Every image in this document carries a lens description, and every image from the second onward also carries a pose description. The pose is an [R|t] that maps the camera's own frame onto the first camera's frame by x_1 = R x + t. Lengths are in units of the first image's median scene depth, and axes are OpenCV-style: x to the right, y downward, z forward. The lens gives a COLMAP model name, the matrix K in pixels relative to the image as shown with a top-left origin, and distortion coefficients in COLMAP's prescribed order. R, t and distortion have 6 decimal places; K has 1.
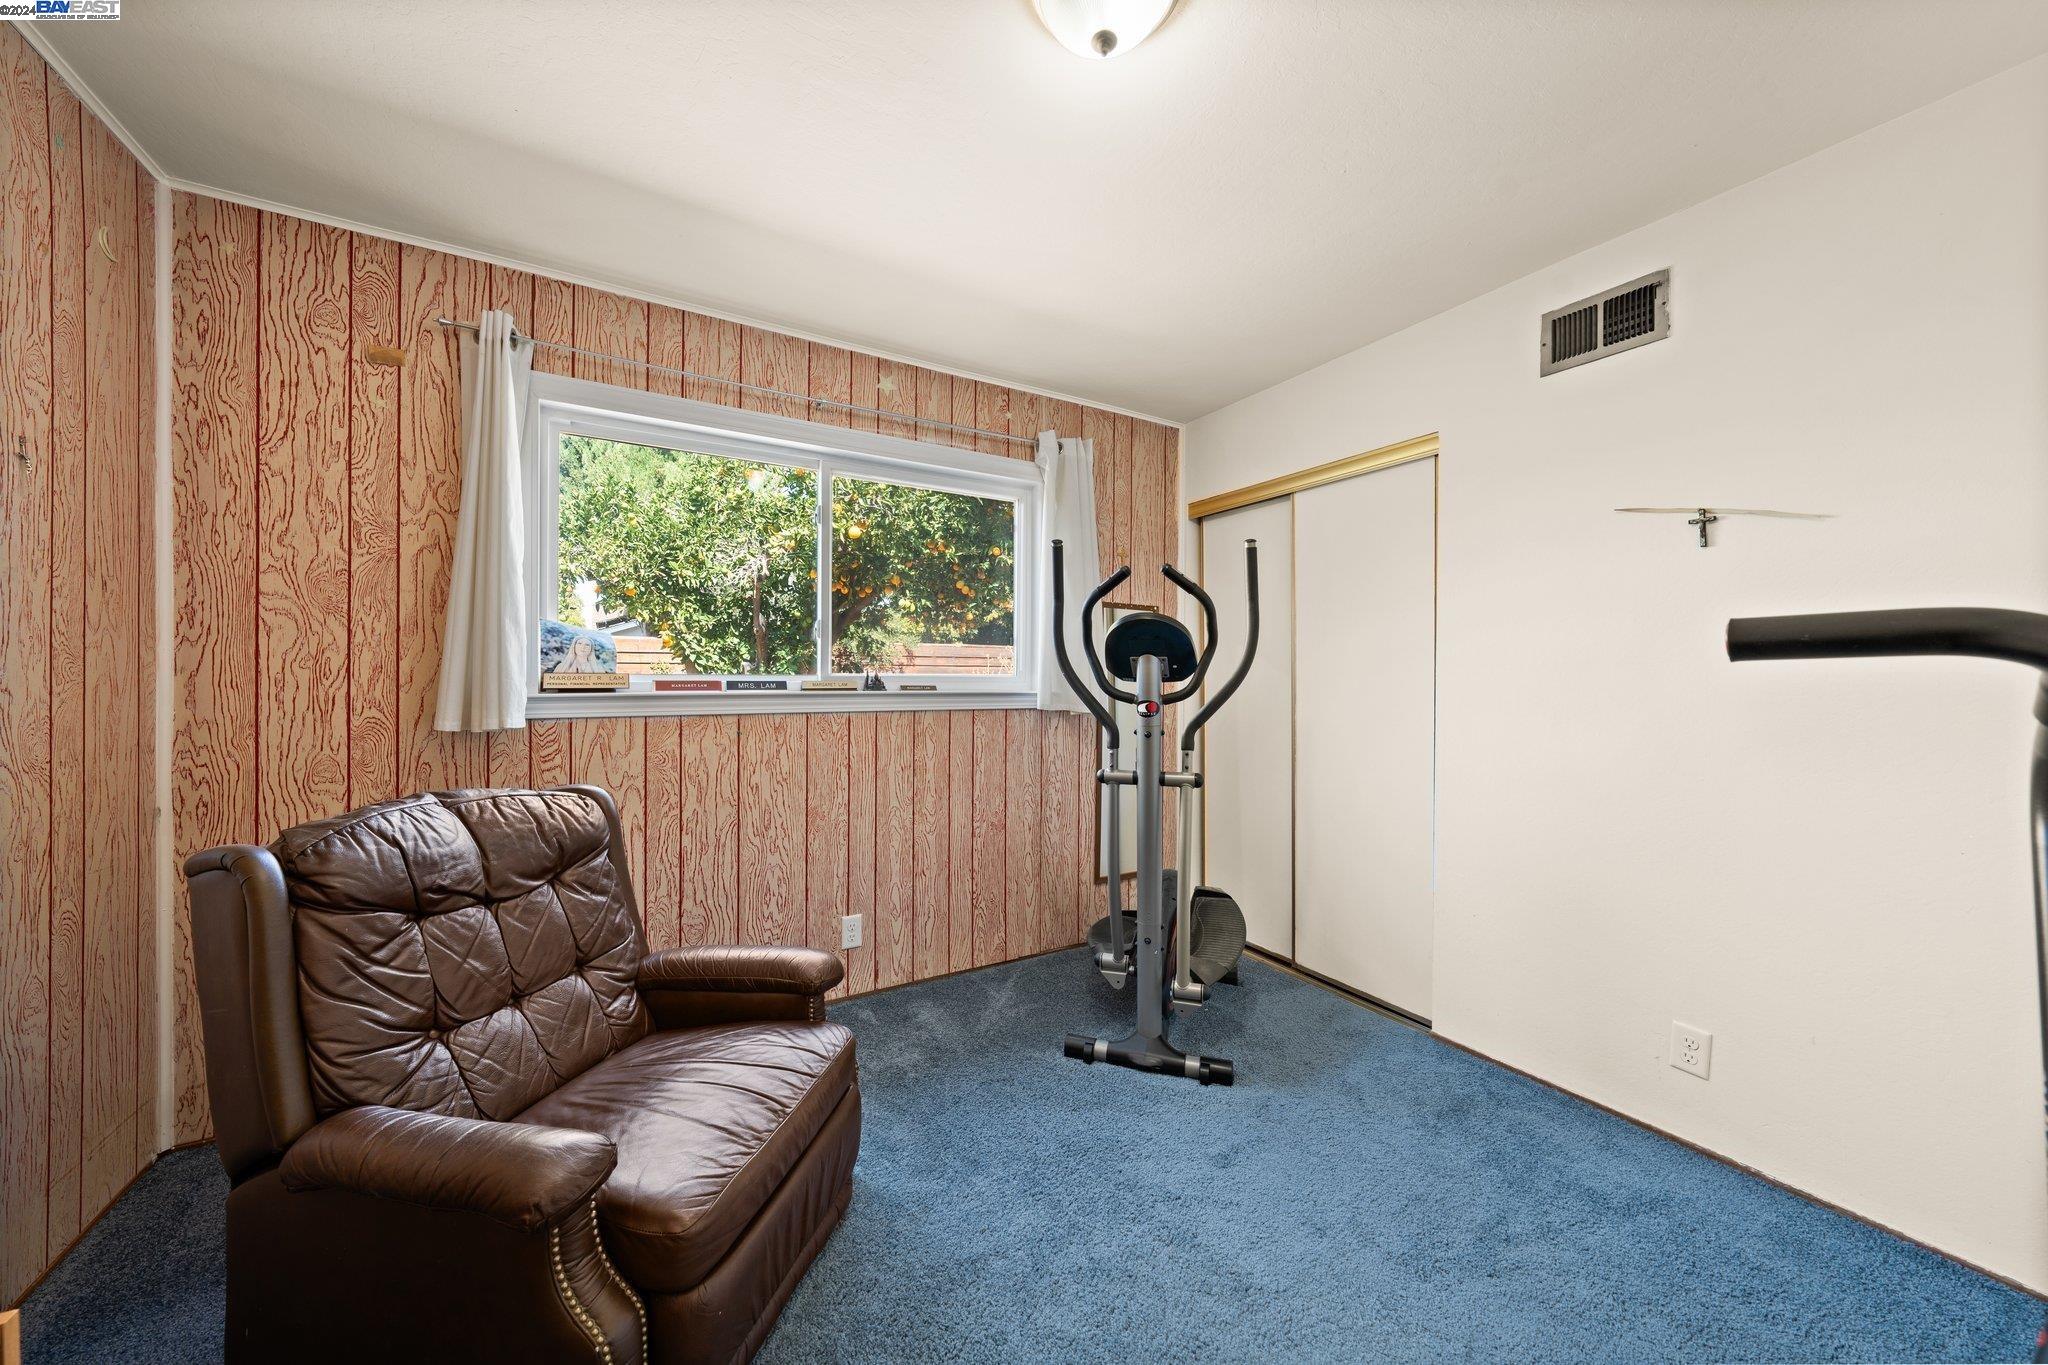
lens RADIAL K [[723.5, 0, 1018.3], [0, 723.5, 682.3], [0, 0, 1]] dist [-0.002602, 0.000765]
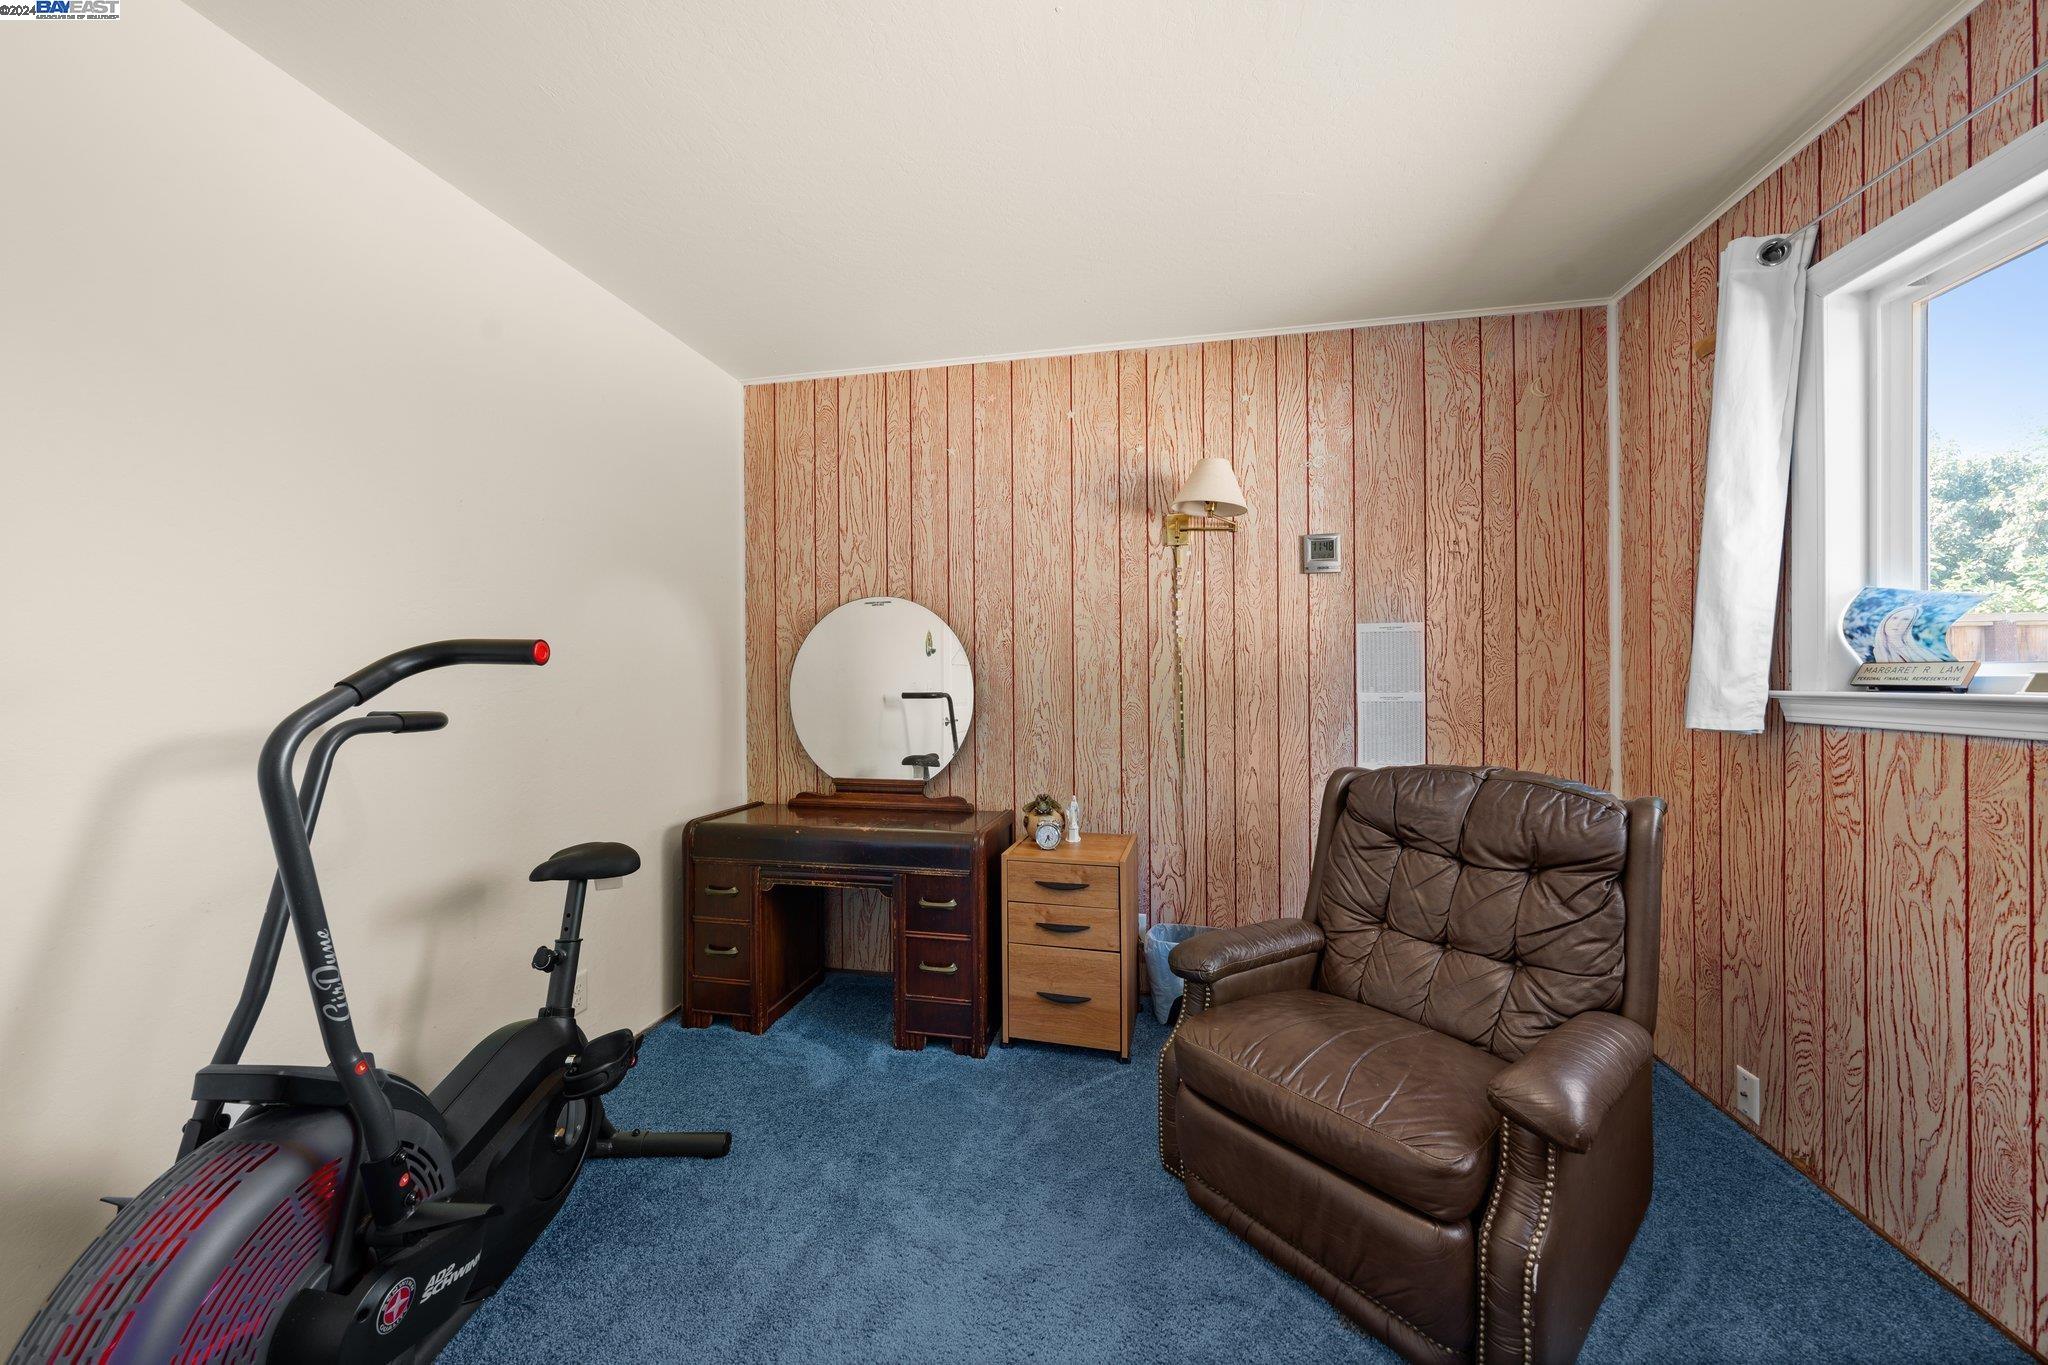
lens RADIAL K [[723.5, 0, 1020.3], [0, 723.5, 679.2], [0, 0, 1]] dist [-0.002602, 0.000765]
pose [[-0.663152, 0.002665, -0.748480, 0.413752], [-0.001294, 0.999988, 0.004707, 0.000758], [0.748483, 0.004090, -0.663141, 0.809155]]
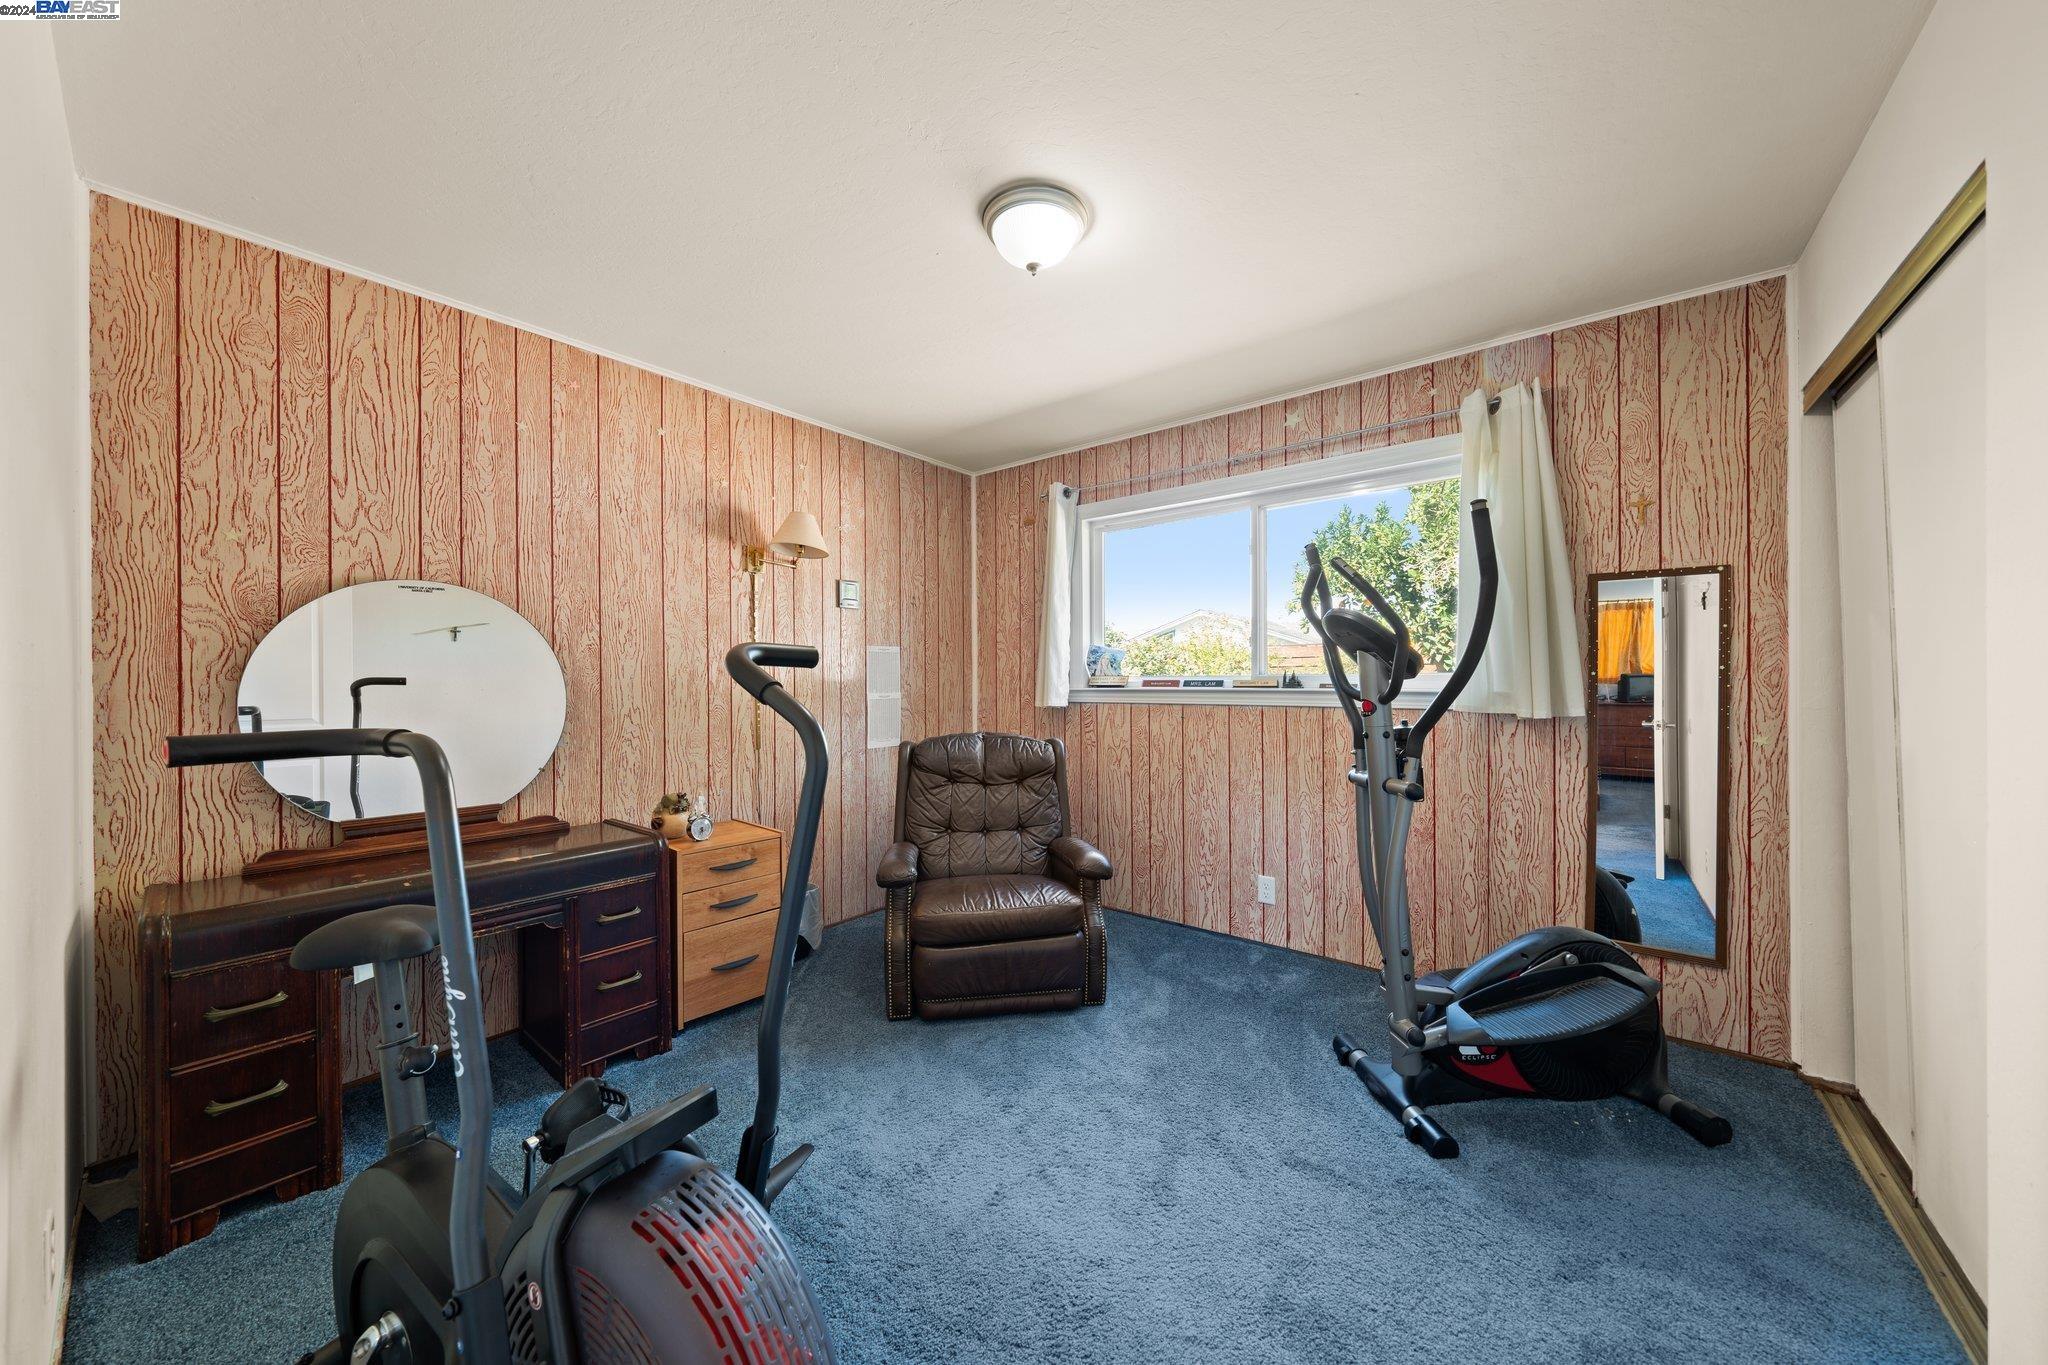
lens RADIAL K [[696.0, 0, 1014.8], [0, 696.0, 682.6], [0, 0, 1]] dist [-0.002367, -0.000212]
pose [[0.349112, -0.001947, -0.937079, 0.798435], [0.000430, 0.999998, -0.001918, 0.005213], [0.937081, 0.000267, 0.349112, 0.237402]]
